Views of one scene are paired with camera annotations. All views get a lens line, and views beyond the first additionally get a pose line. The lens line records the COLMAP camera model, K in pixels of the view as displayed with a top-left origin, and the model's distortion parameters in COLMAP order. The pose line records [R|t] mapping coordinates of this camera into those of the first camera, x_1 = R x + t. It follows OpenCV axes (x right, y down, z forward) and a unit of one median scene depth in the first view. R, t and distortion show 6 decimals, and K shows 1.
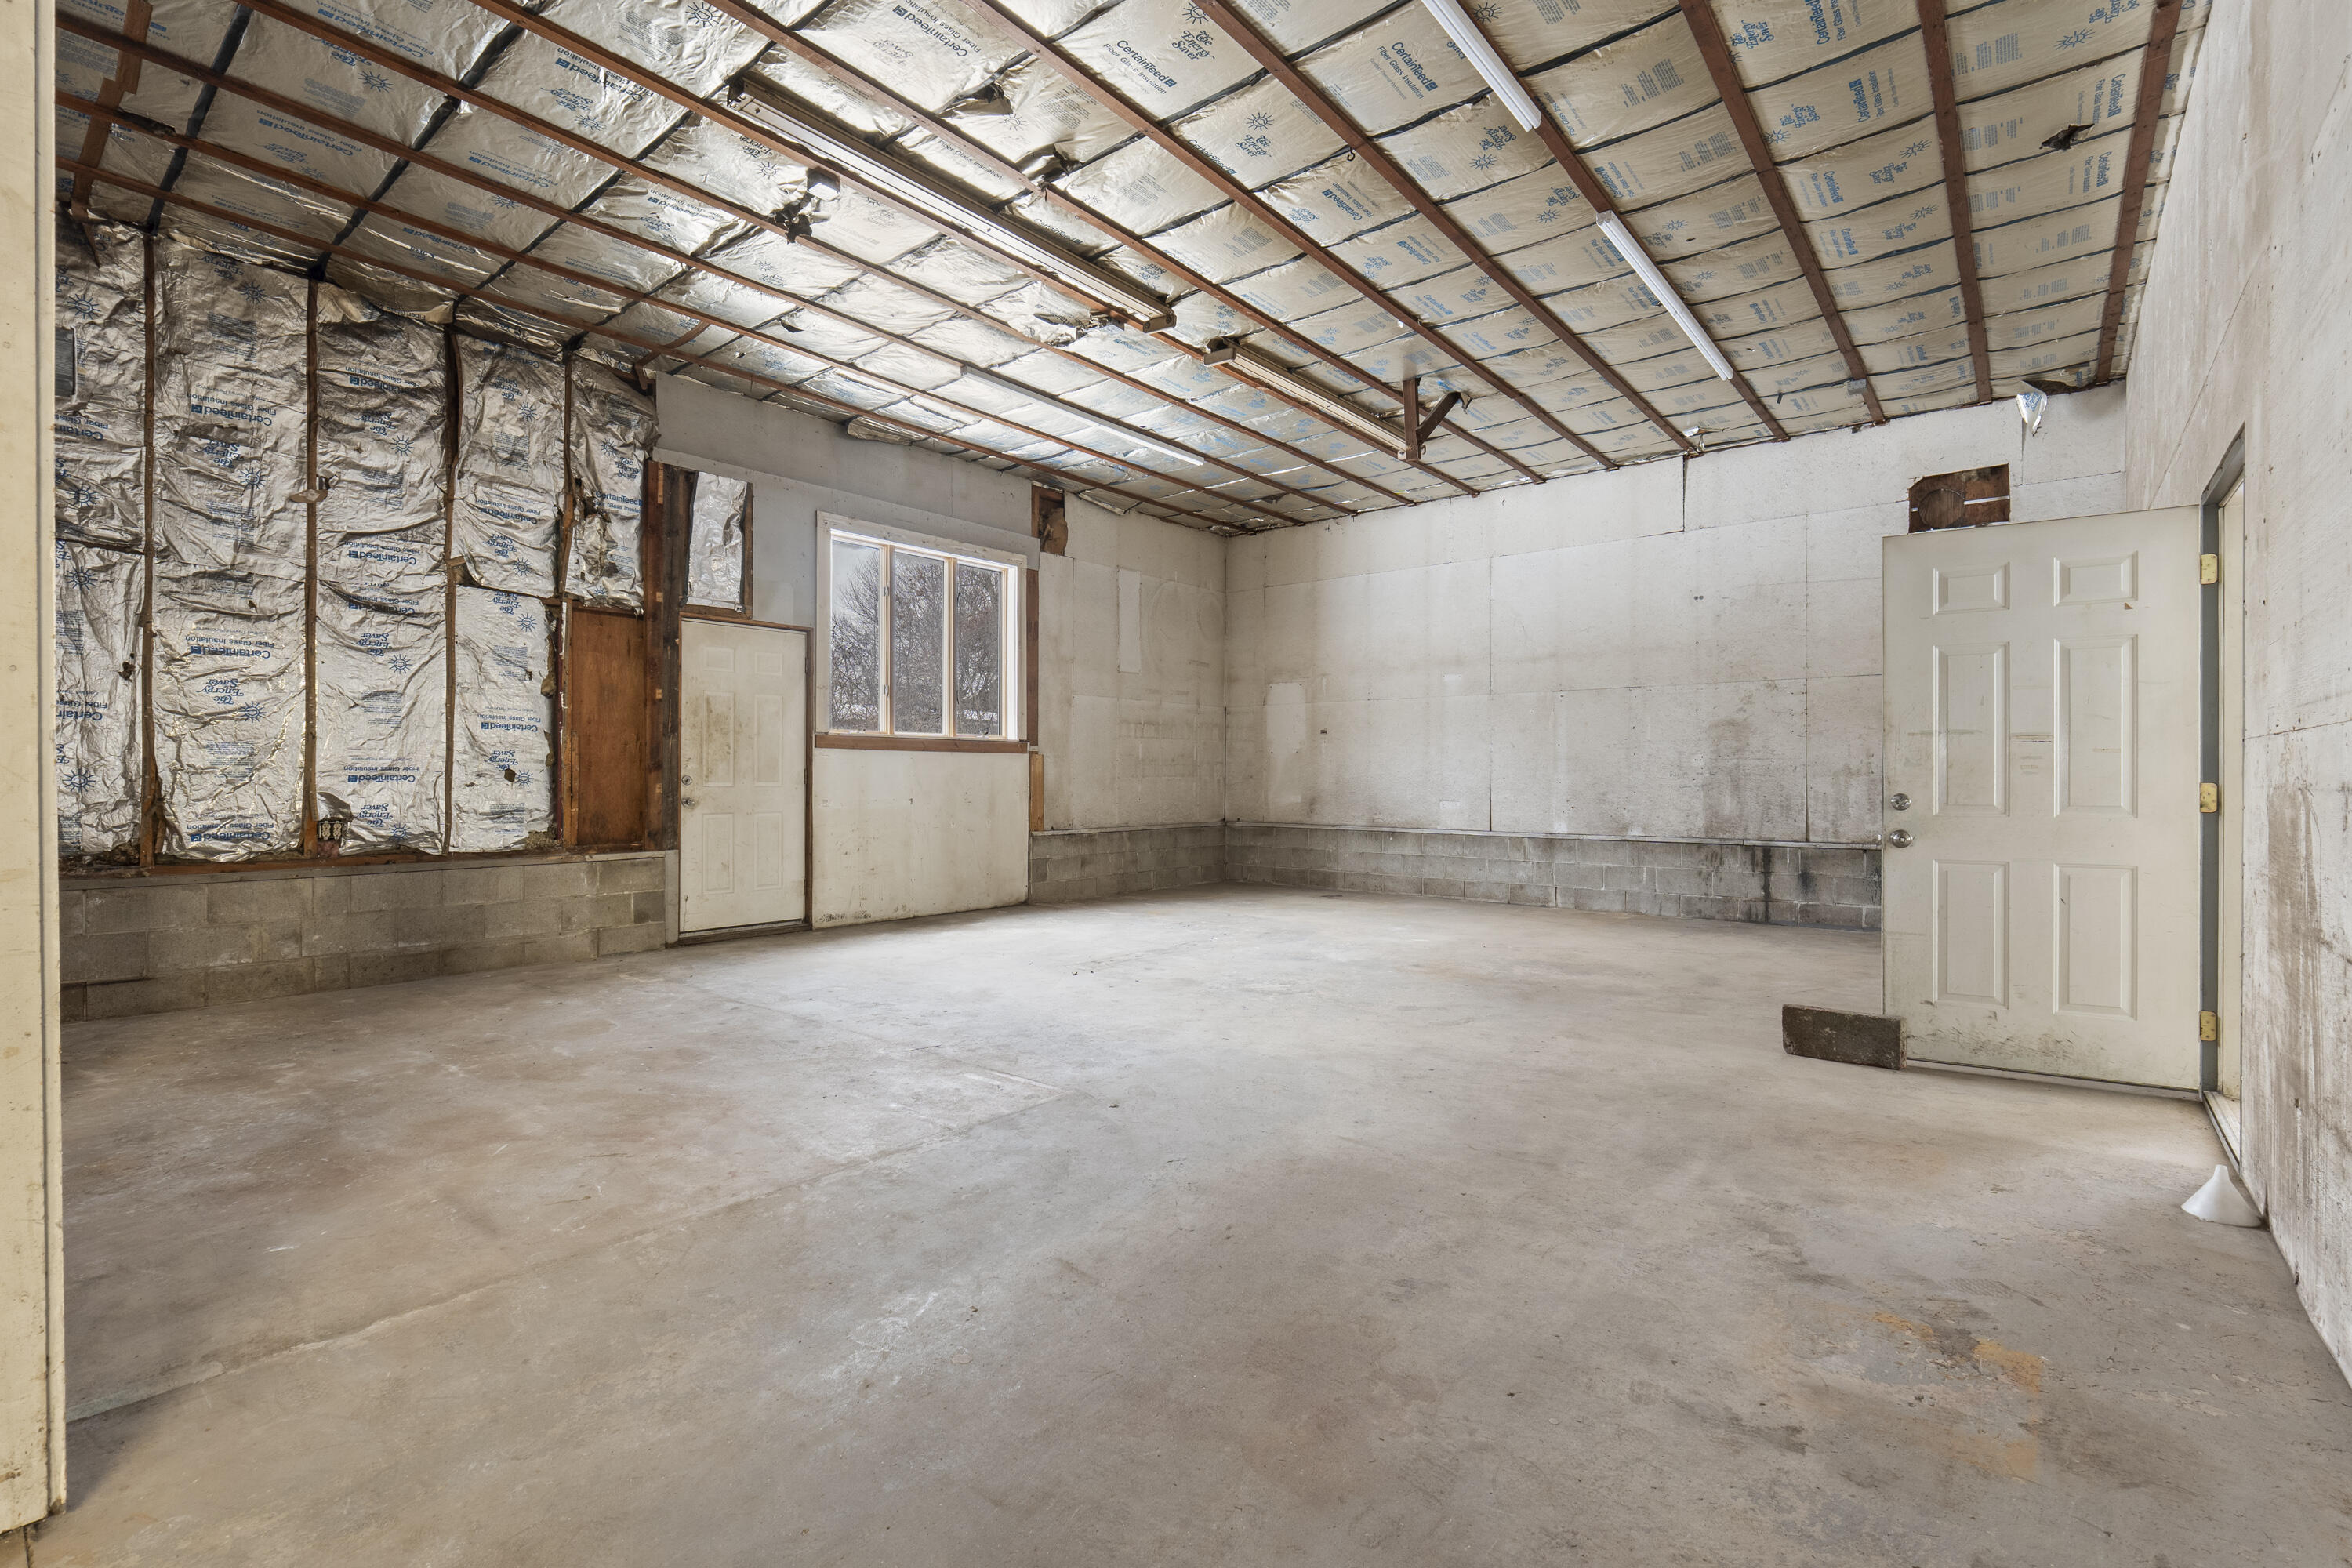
lens RADIAL K [[1053.1, 0, 1174.3], [0, 1053.1, 775.5], [0, 0, 1]] dist [-0.002728, -0.000231]
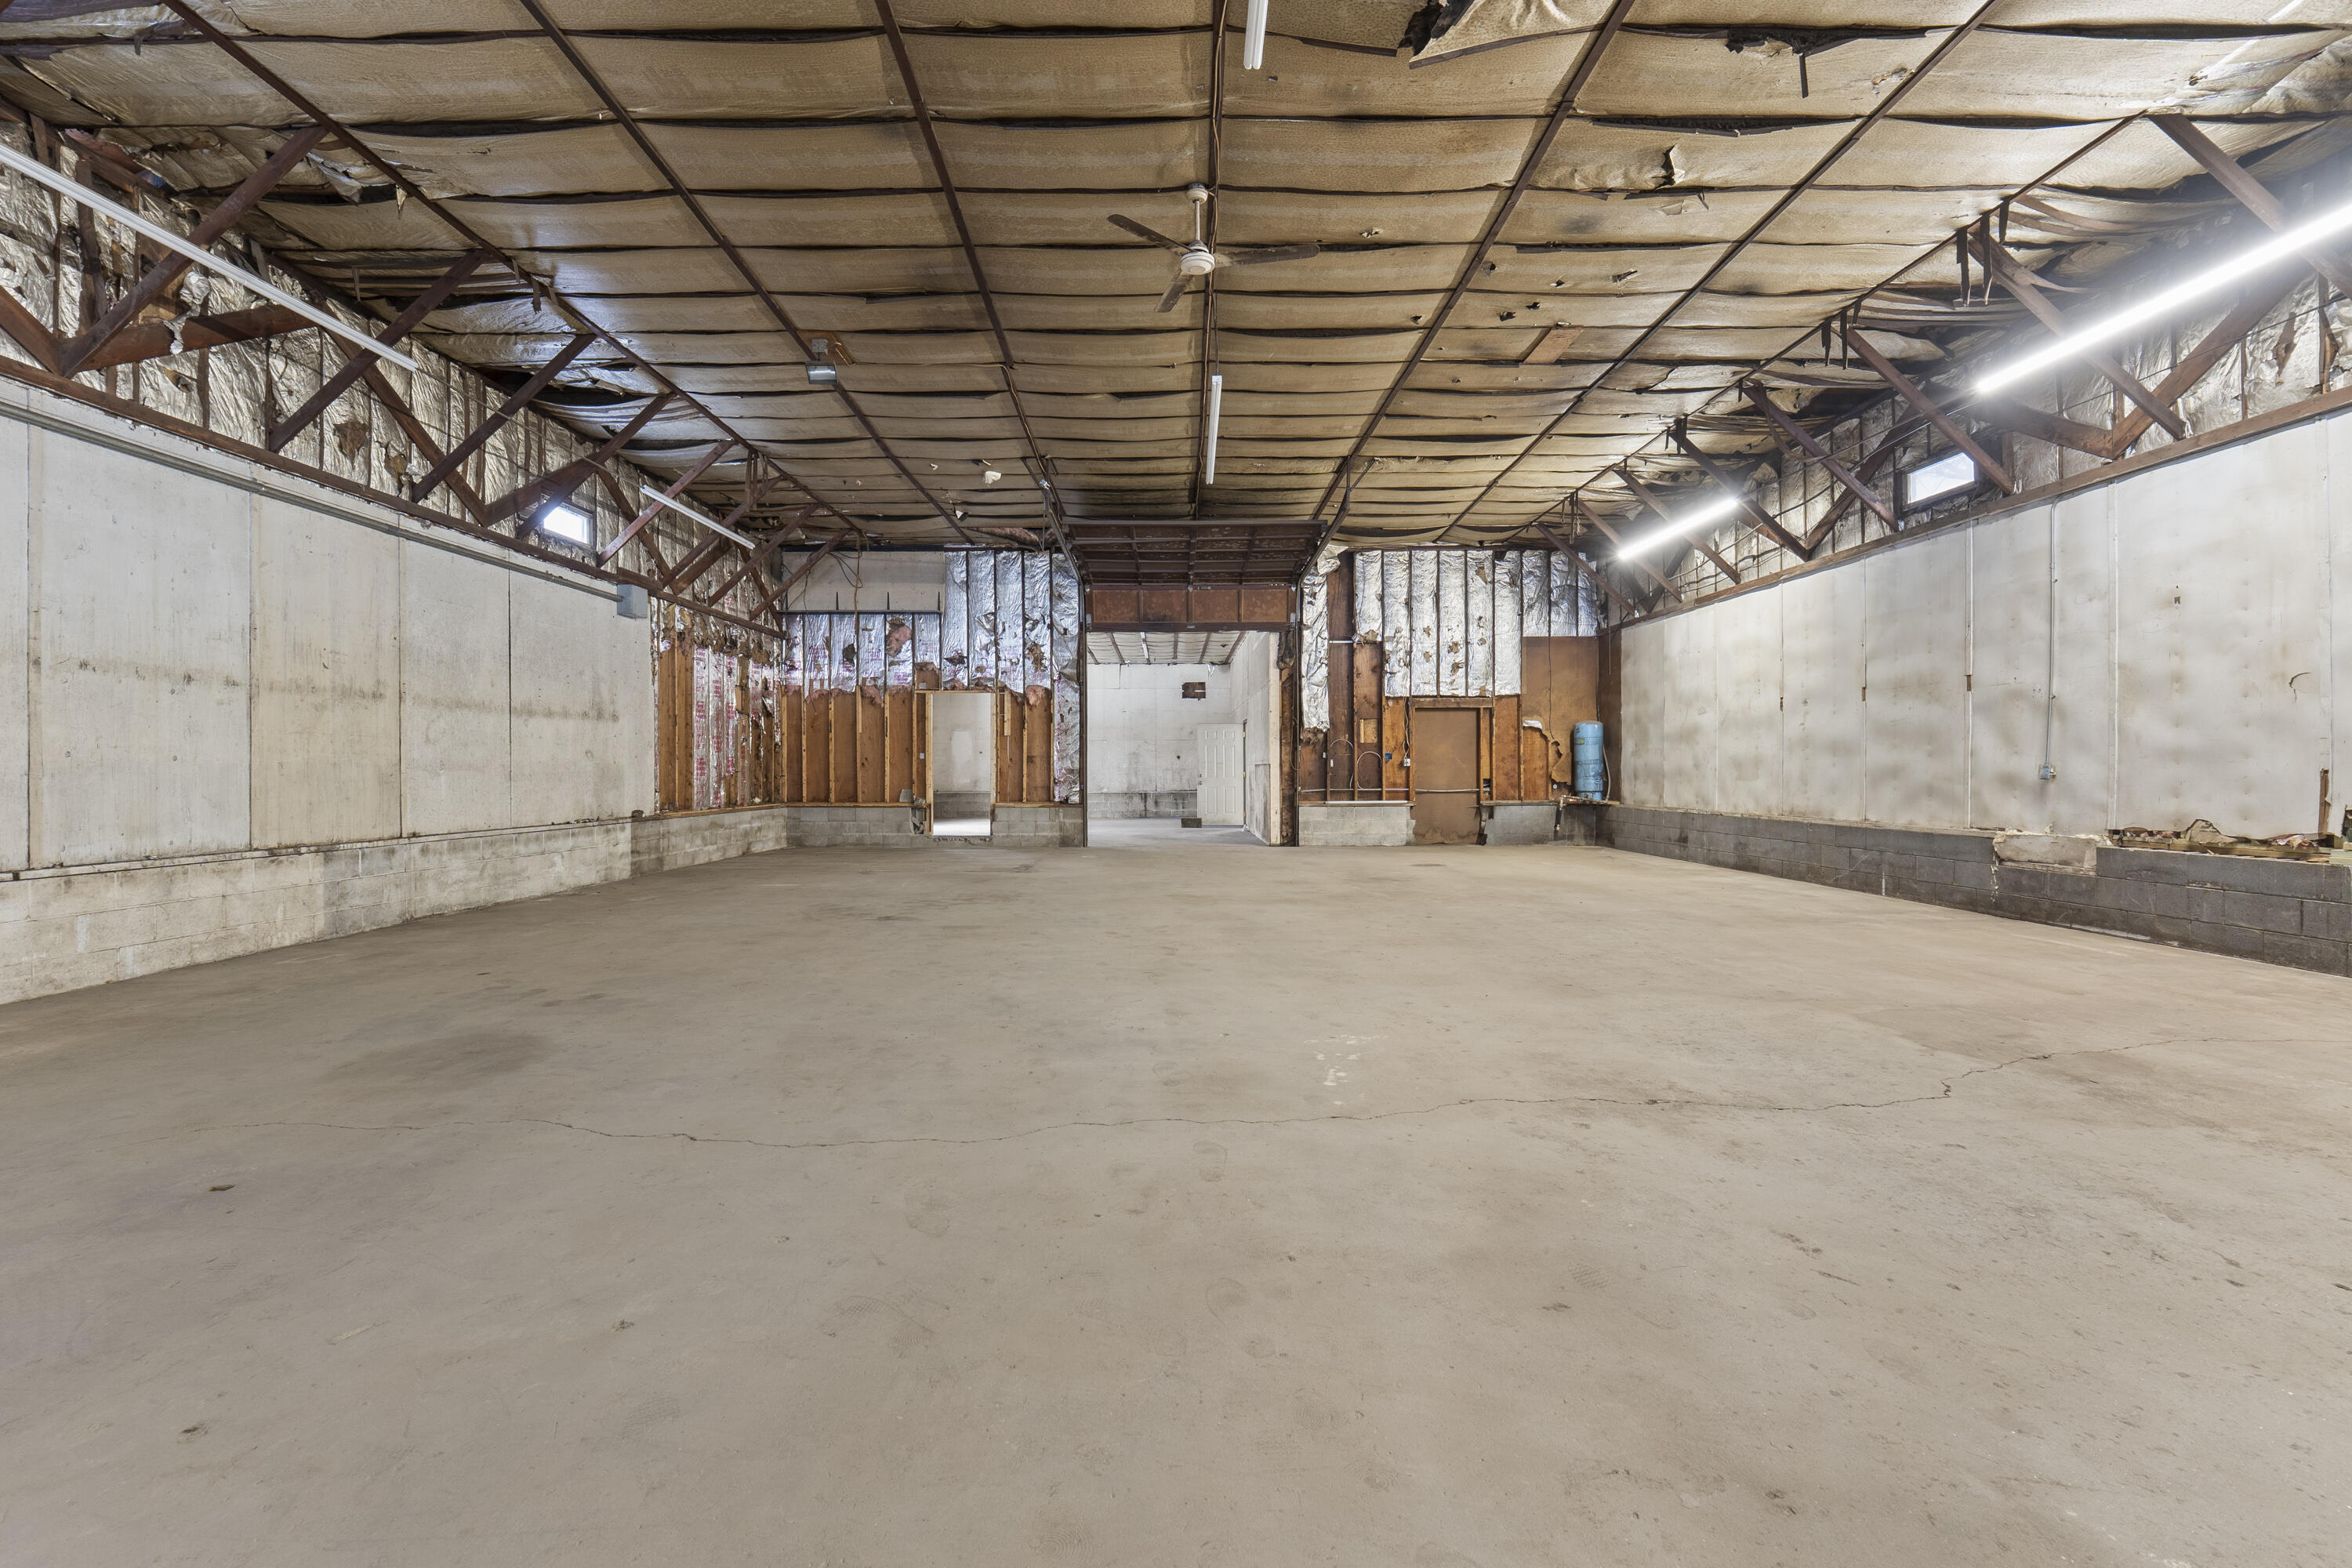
lens RADIAL K [[1011.2, 0, 1163.8], [0, 1011.2, 776.0], [0, 0, 1]] dist [-0.010633, 0.000125]
pose [[0.760731, -0.008334, 0.649014, -1.276927], [0.000837, 0.999929, 0.011859, -0.018765], [-0.649067, -0.008478, 0.760684, -1.255971]]
